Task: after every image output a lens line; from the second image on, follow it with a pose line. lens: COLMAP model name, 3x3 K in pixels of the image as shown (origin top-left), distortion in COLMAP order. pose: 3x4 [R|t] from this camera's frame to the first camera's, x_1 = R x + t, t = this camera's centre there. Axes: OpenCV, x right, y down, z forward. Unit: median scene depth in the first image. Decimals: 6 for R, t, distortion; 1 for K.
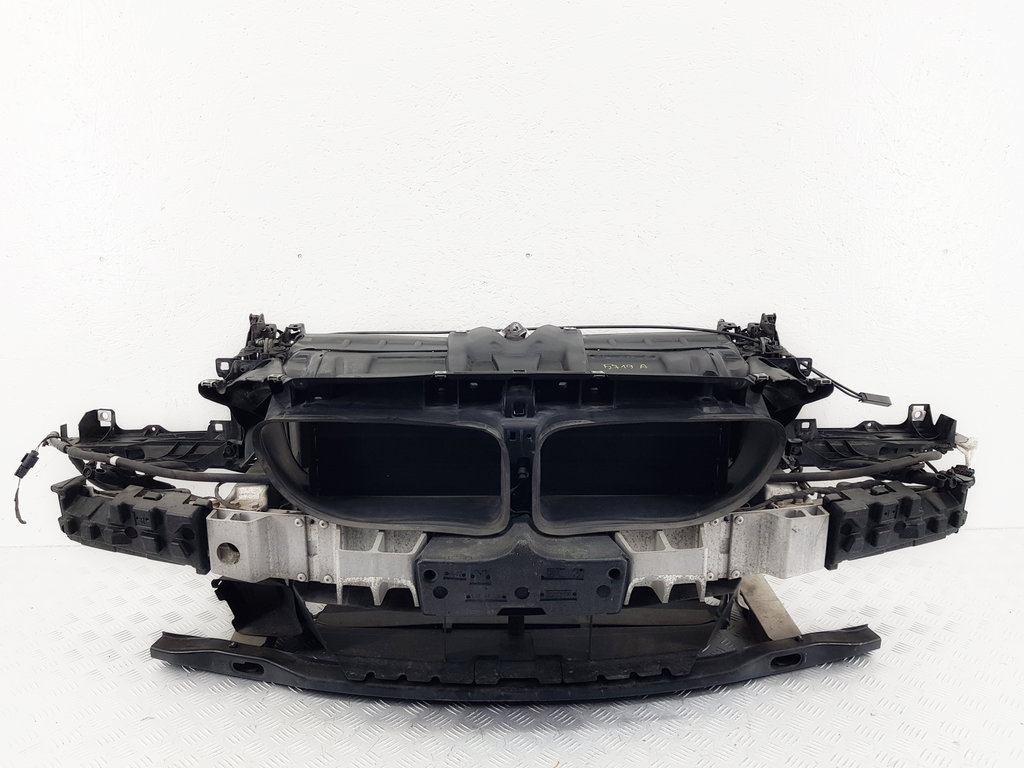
lens RADIAL K [[796.9, 0, 505.5], [0, 796.9, 379.5], [0, 0, 1]] dist [0.056086, -0.099017]
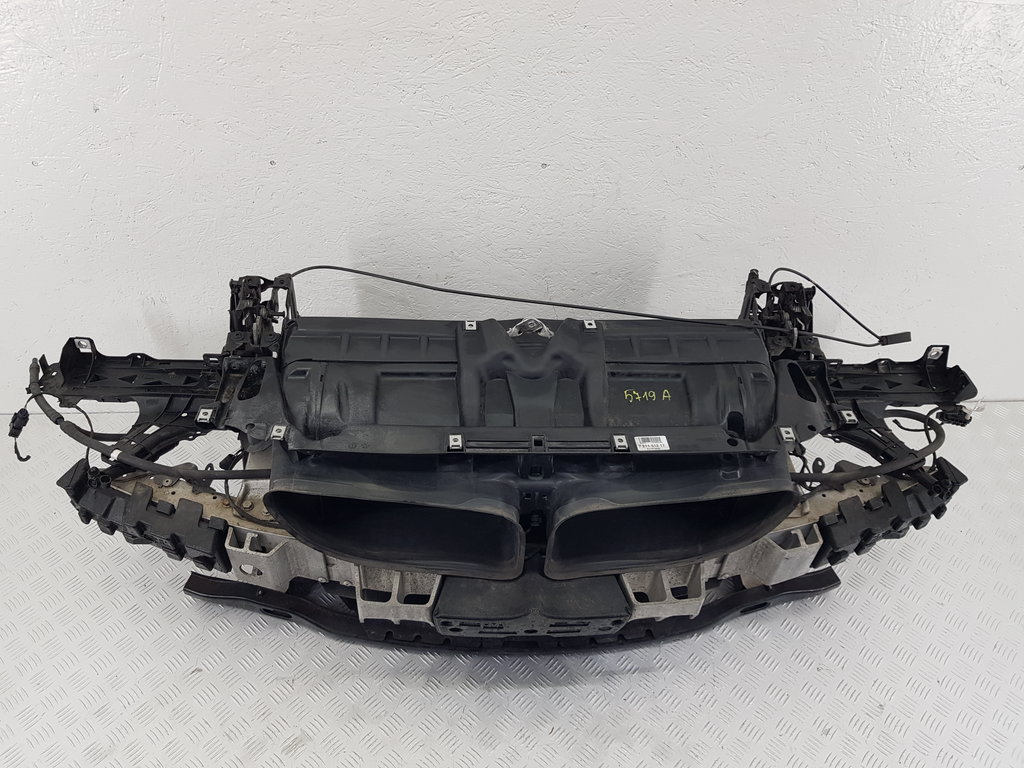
lens RADIAL K [[796.9, 0, 499.5], [0, 796.9, 358.3], [0, 0, 1]] dist [0.056086, -0.099017]
pose [[0.999093, 0.017613, 0.038767, -0.061255], [-0.034840, 0.861564, 0.506452, -0.521619], [-0.024480, -0.507343, 0.861396, 0.210782]]
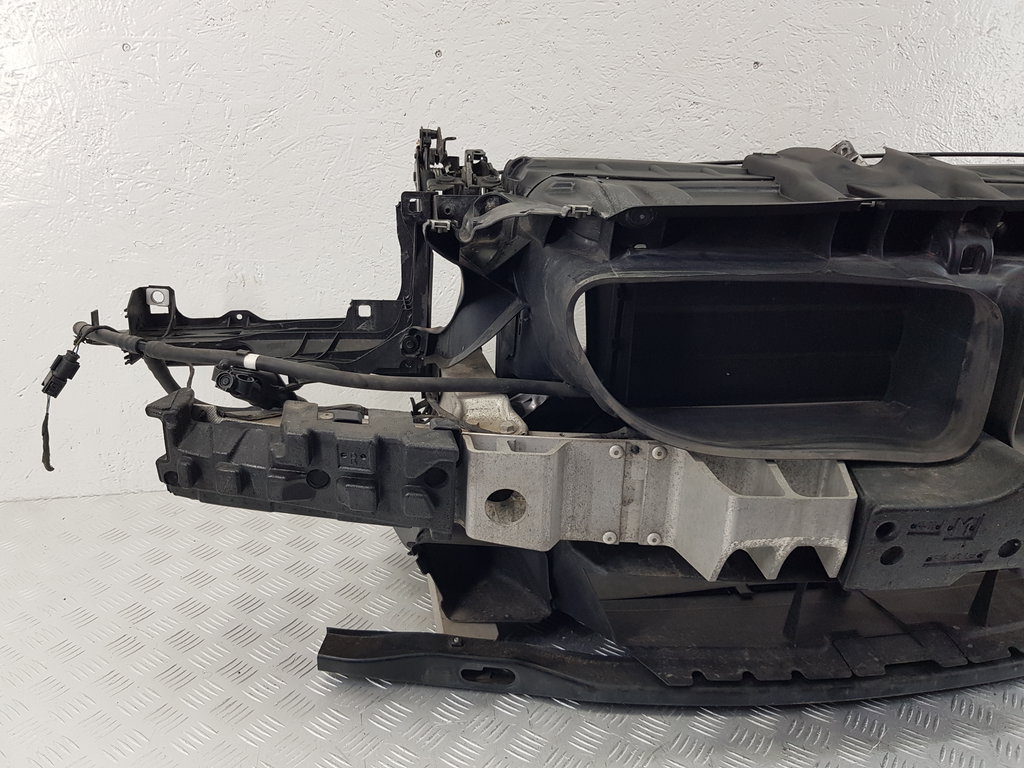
lens RADIAL K [[796.9, 0, 497.4], [0, 796.9, 386.3], [0, 0, 1]] dist [0.056086, -0.099017]
pose [[0.985910, -0.028185, 0.164883, -0.412855], [0.008833, 0.993099, 0.116945, 0.052690], [-0.167041, -0.113841, 0.979356, 0.393468]]
